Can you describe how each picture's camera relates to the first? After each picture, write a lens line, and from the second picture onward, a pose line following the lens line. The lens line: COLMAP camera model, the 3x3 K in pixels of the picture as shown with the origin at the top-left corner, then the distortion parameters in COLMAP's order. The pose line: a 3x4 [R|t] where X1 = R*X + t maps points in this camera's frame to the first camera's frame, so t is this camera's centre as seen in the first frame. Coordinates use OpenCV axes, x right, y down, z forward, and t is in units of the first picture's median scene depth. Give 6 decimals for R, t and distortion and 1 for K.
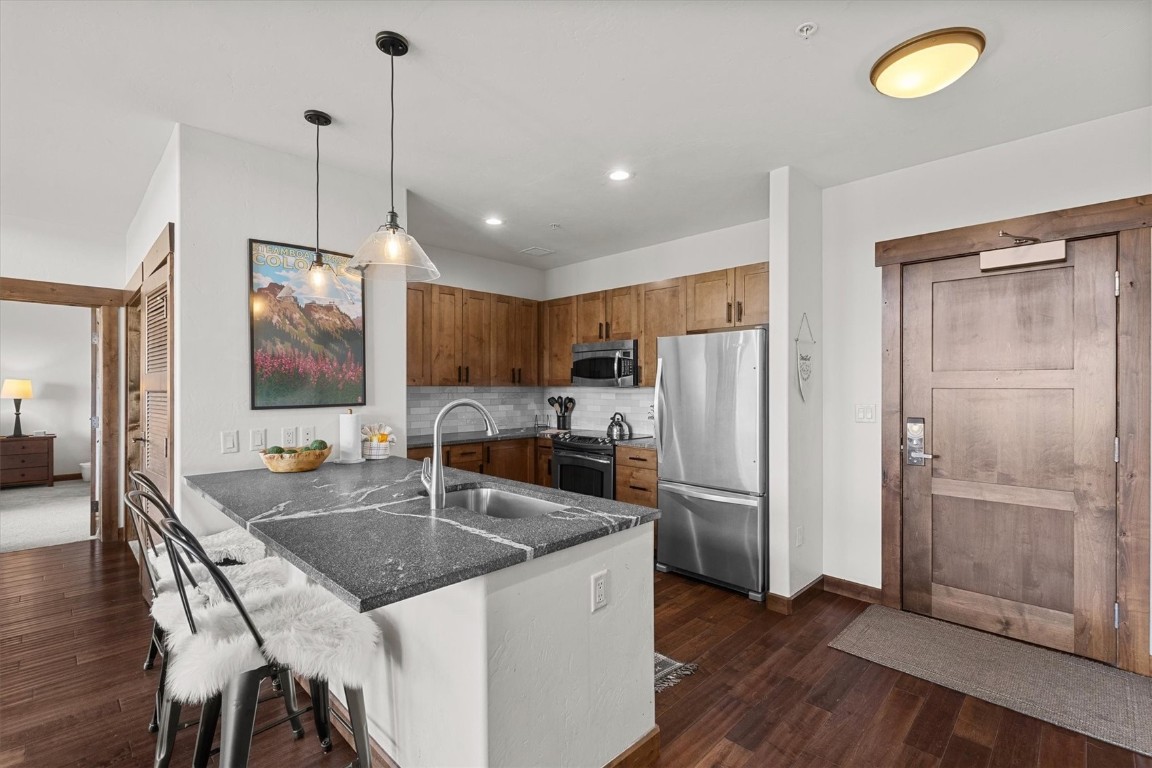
lens RADIAL K [[513.9, 0, 579.8], [0, 513.9, 387.1], [0, 0, 1]] dist [0.001443, 0.000049]
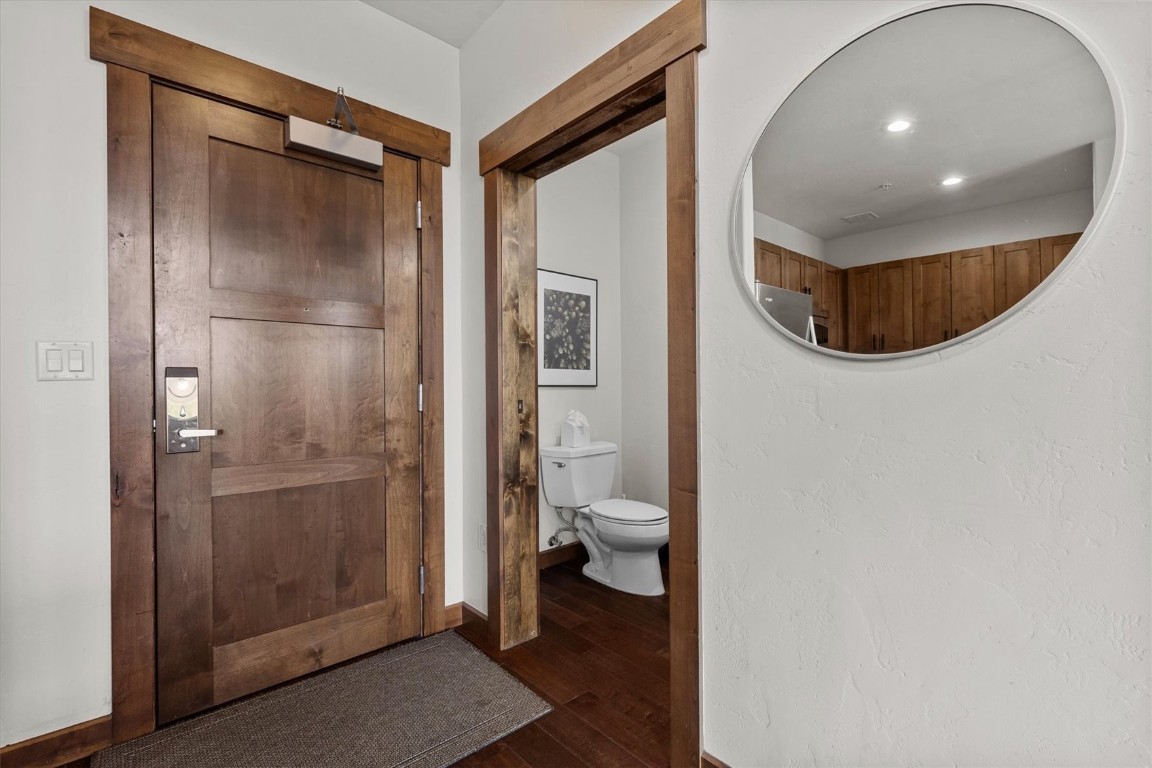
lens RADIAL K [[513.9, 0, 579.8], [0, 513.9, 387.1], [0, 0, 1]] dist [0.001443, 0.000049]
pose [[0.064710, -0.005532, 0.997889, 0.092145], [0.006413, 0.999966, 0.005127, 0.059109], [-0.997883, 0.006068, 0.064743, 0.390517]]
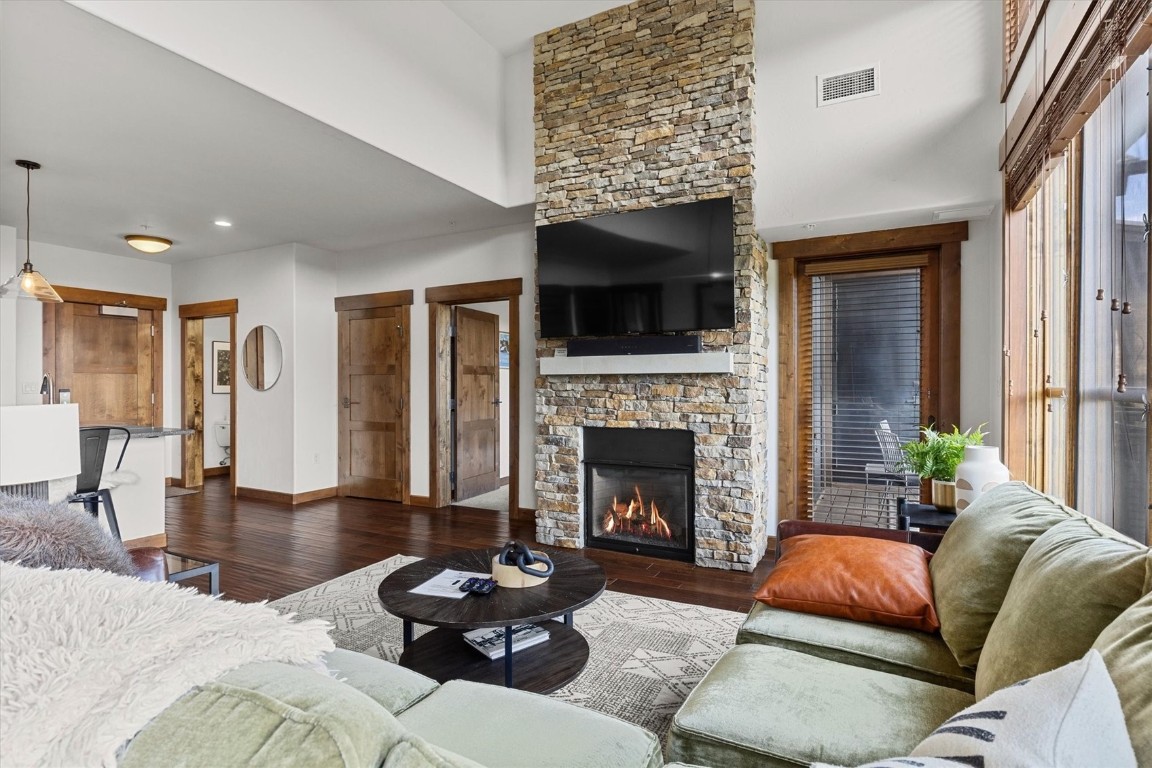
lens RADIAL K [[572.2, 0, 581.9], [0, 572.2, 383.4], [0, 0, 1]] dist [-0.007801, 0.001806]
pose [[-0.290923, -0.001710, 0.956745, -1.273128], [-0.000273, 0.999999, 0.001705, 0.025899], [-0.956747, 0.000235, -0.290923, -0.099286]]
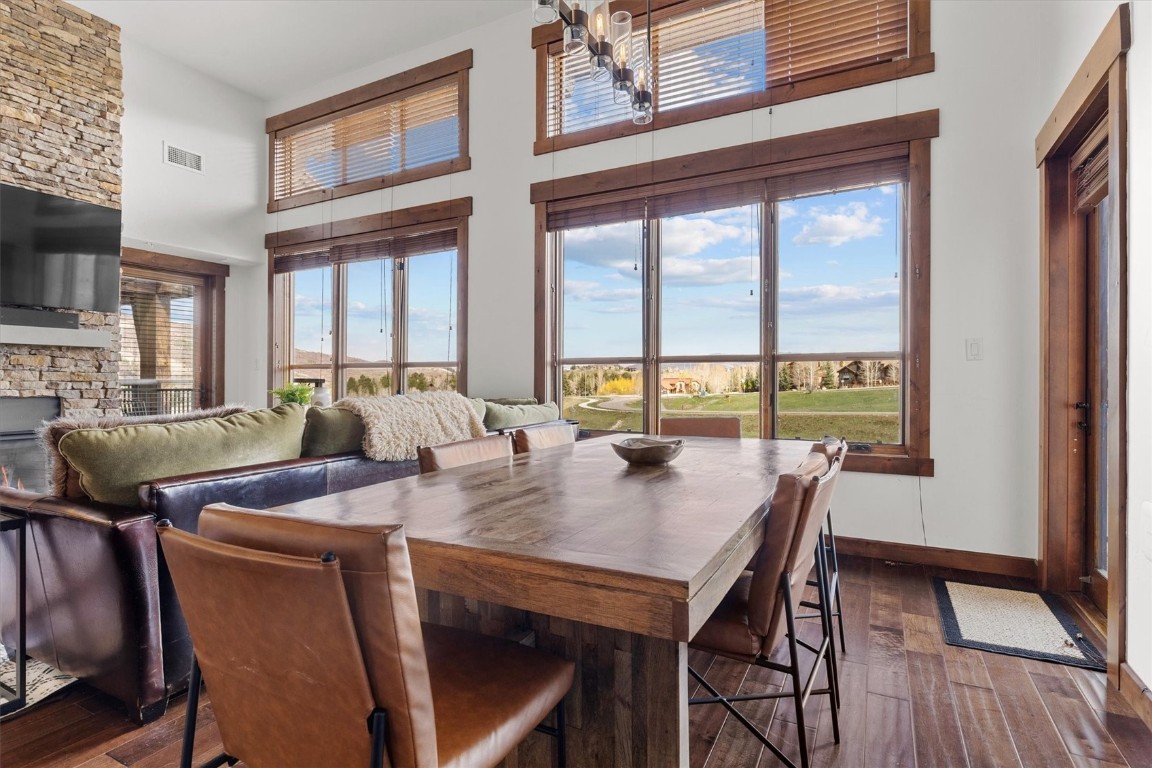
lens RADIAL K [[572.2, 0, 581.9], [0, 572.2, 383.4], [0, 0, 1]] dist [-0.007801, 0.001806]
pose [[-0.954911, -0.002739, -0.296880, -1.045054], [-0.003711, 0.999989, 0.002710, 0.072069], [0.296869, 0.003689, -0.954911, 0.726658]]
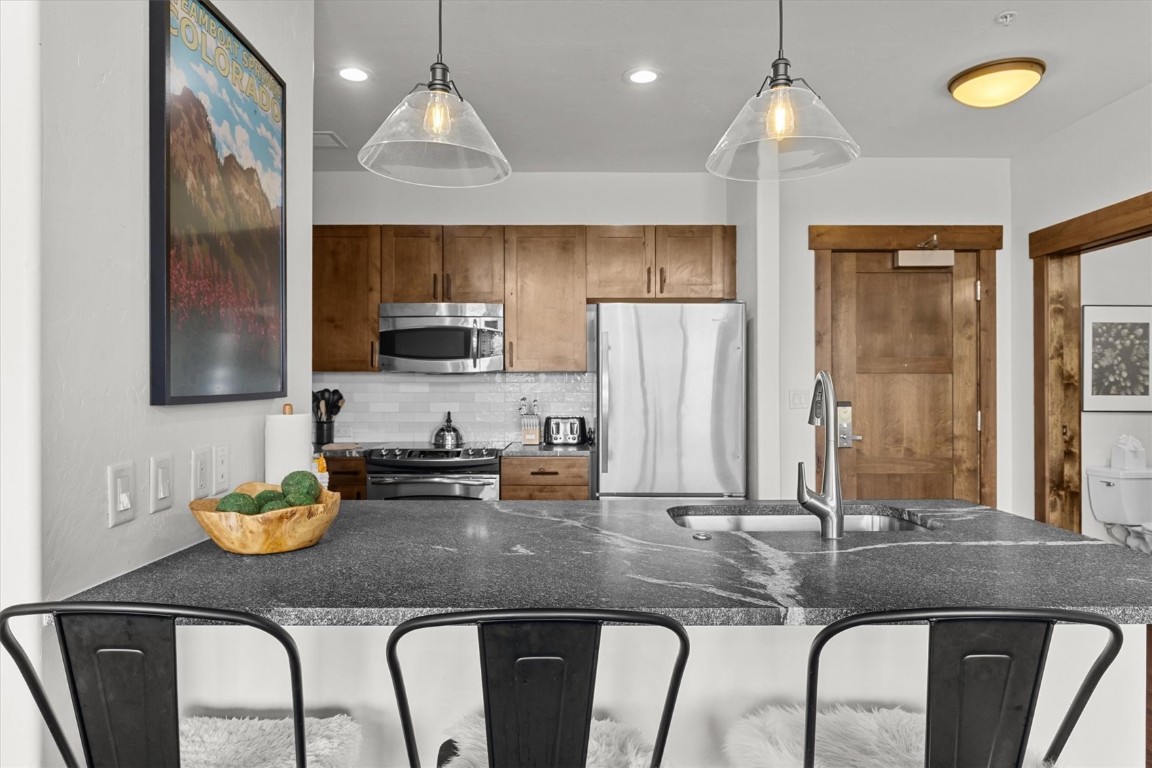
lens RADIAL K [[703.5, 0, 576.0], [0, 703.5, 384.0], [0, 0, 1]] dist [-0.002601, -0.000740]
pose [[0.712230, 0.001615, 0.701945, -0.525898], [0.001731, 0.999990, -0.004058, 0.021182], [-0.701944, 0.004105, 0.712220, 0.272171]]
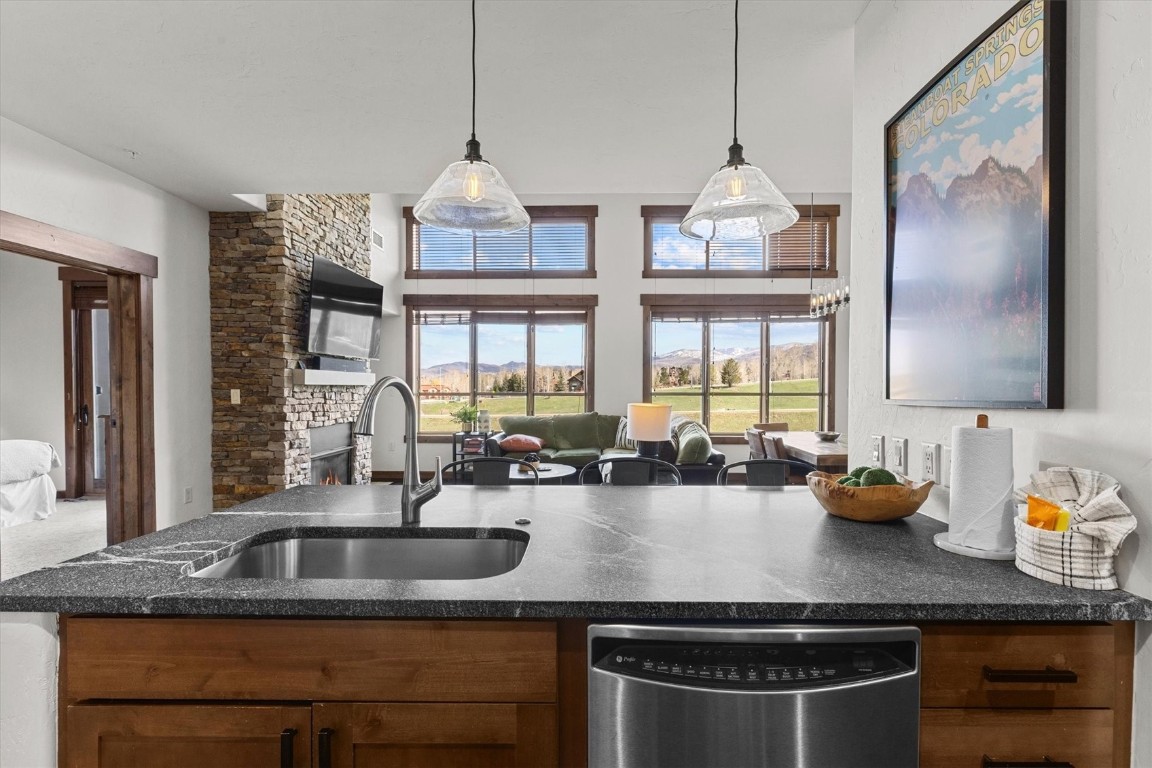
lens RADIAL K [[524.9, 0, 586.8], [0, 524.9, 394.9], [0, 0, 1]] dist [-0.000385, -0.000108]
pose [[-0.719697, 0.004595, -0.694273, 0.034043], [-0.004361, 0.999928, 0.011138, 0.018445], [0.694275, 0.011044, -0.719625, 0.801447]]
